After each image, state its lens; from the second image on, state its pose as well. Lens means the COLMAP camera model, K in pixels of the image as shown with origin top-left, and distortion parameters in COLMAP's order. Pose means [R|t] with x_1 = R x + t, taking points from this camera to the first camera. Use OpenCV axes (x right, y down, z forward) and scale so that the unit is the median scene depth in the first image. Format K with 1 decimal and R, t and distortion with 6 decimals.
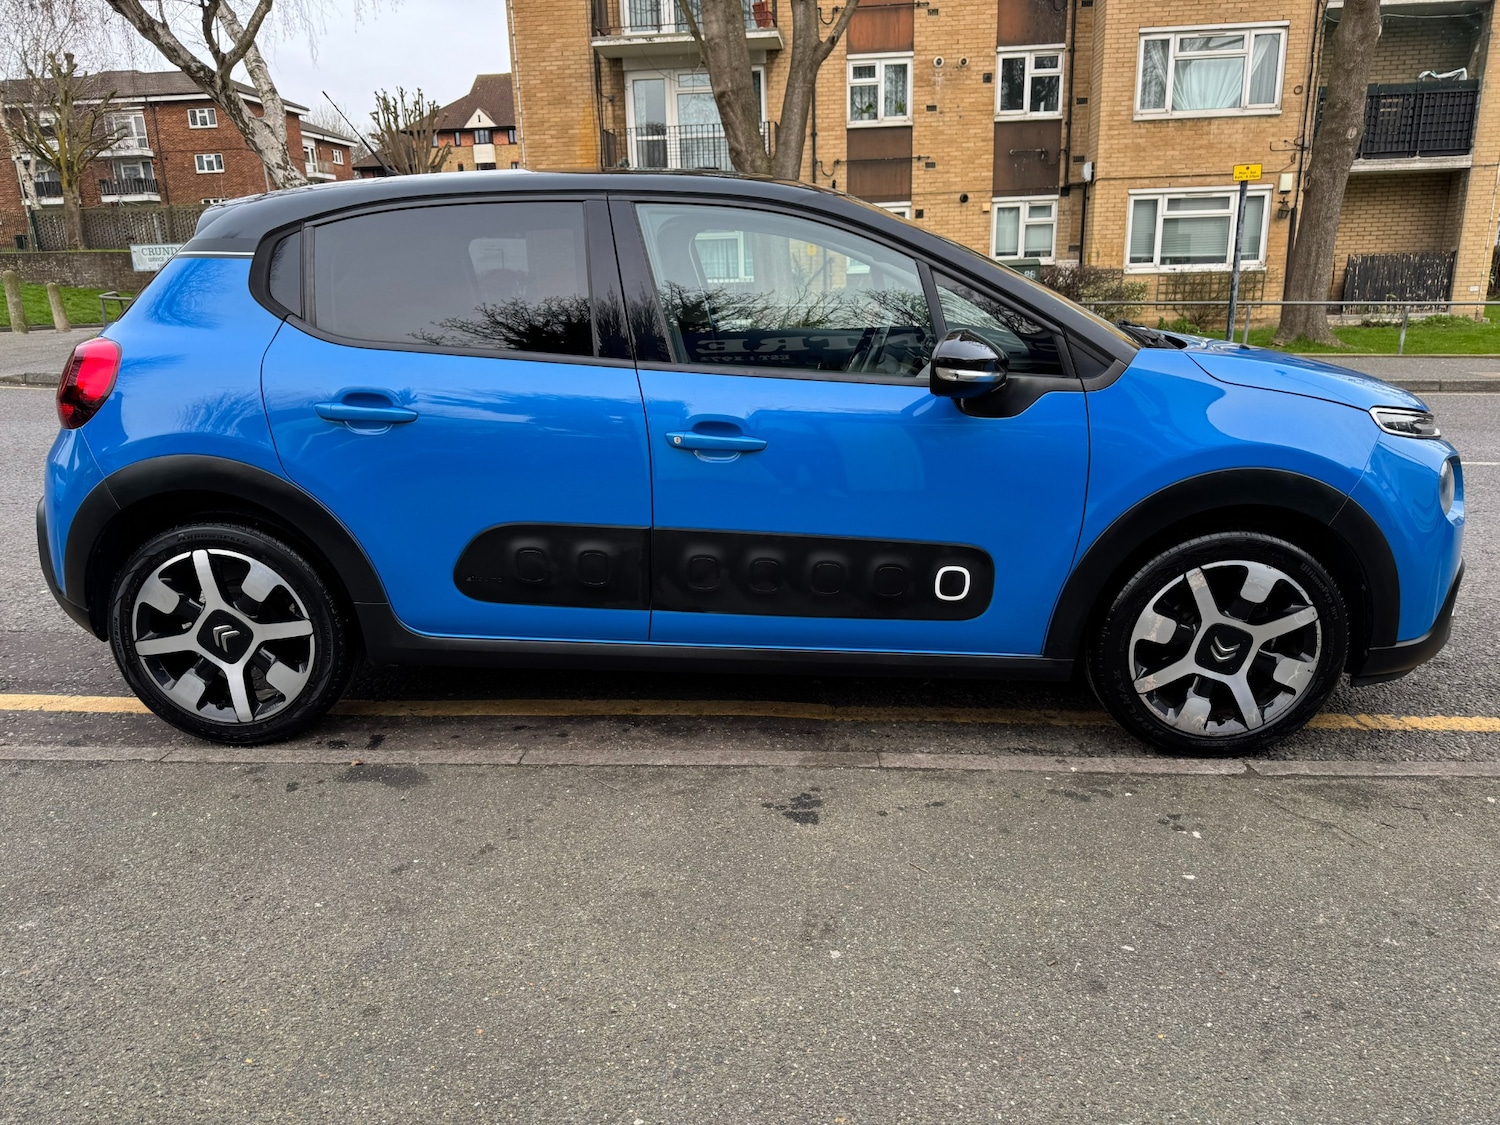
lens RADIAL K [[1072.2, 0, 752.8], [0, 1072.2, 564.5], [0, 0, 1]] dist [0.022353, -0.028619]
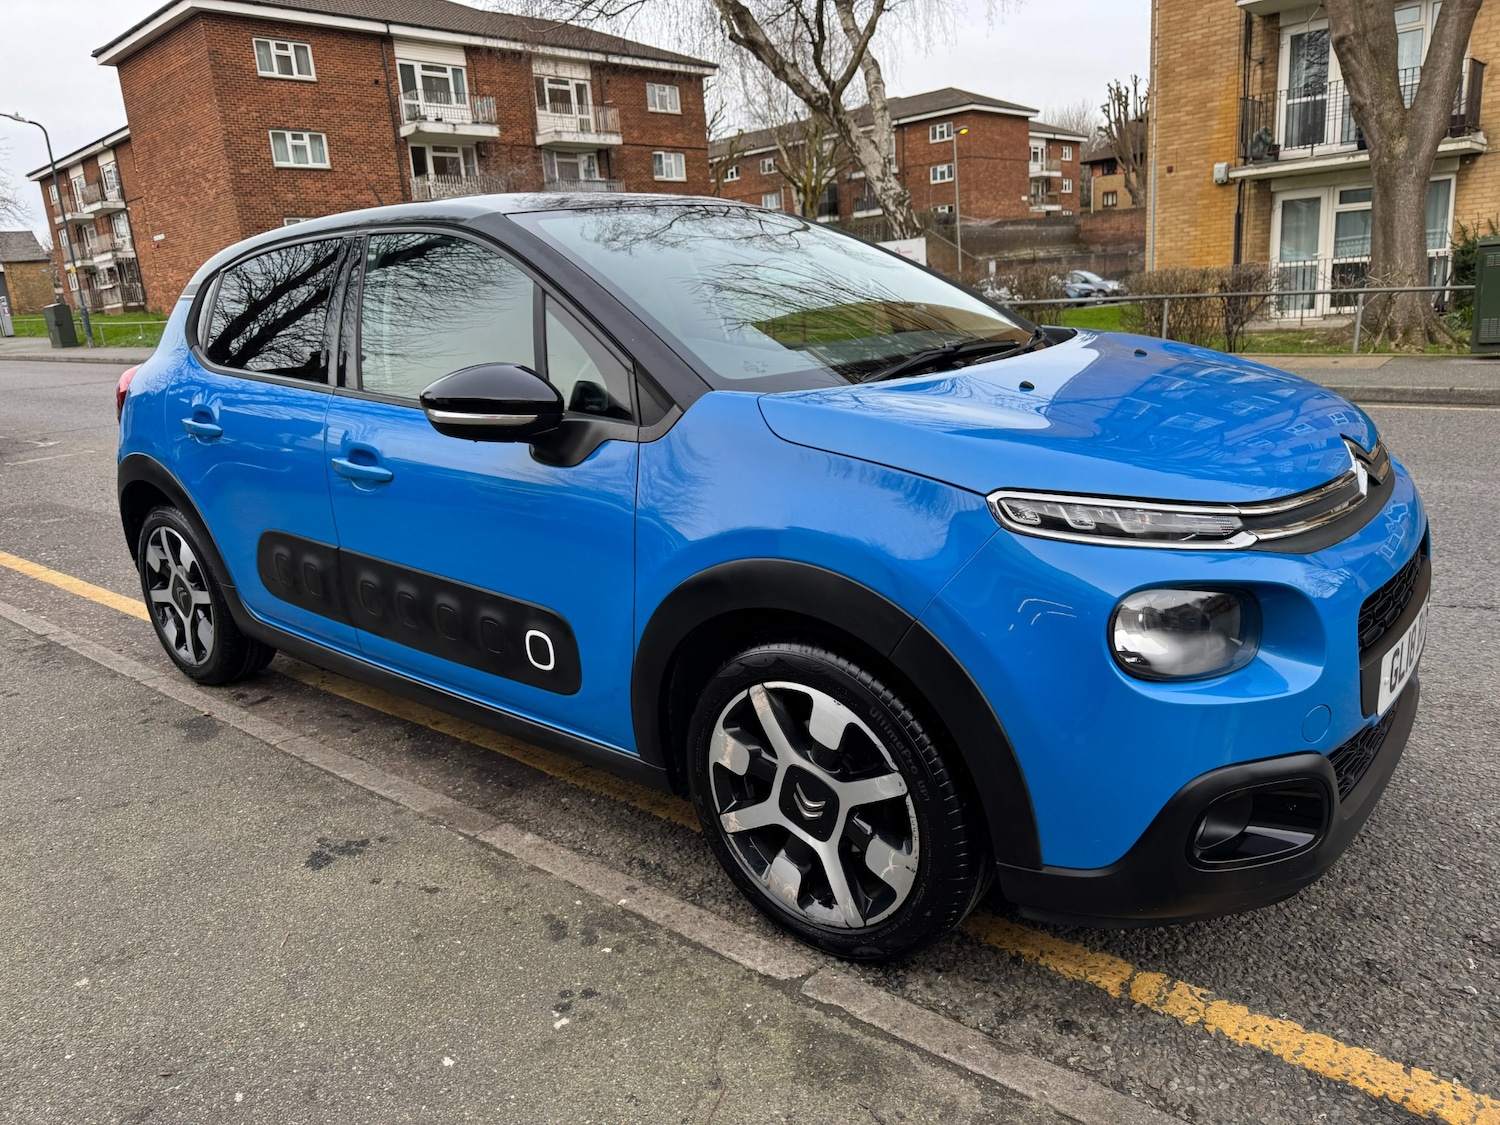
lens RADIAL K [[1073.5, 0, 738.5], [0, 1073.5, 558.5], [0, 0, 1]] dist [0.009226, -0.012208]
pose [[0.786765, 0.117683, -0.605931, 0.122176], [-0.116148, 0.992347, 0.041922, -0.016420], [0.606227, 0.037395, 0.794412, 0.058771]]
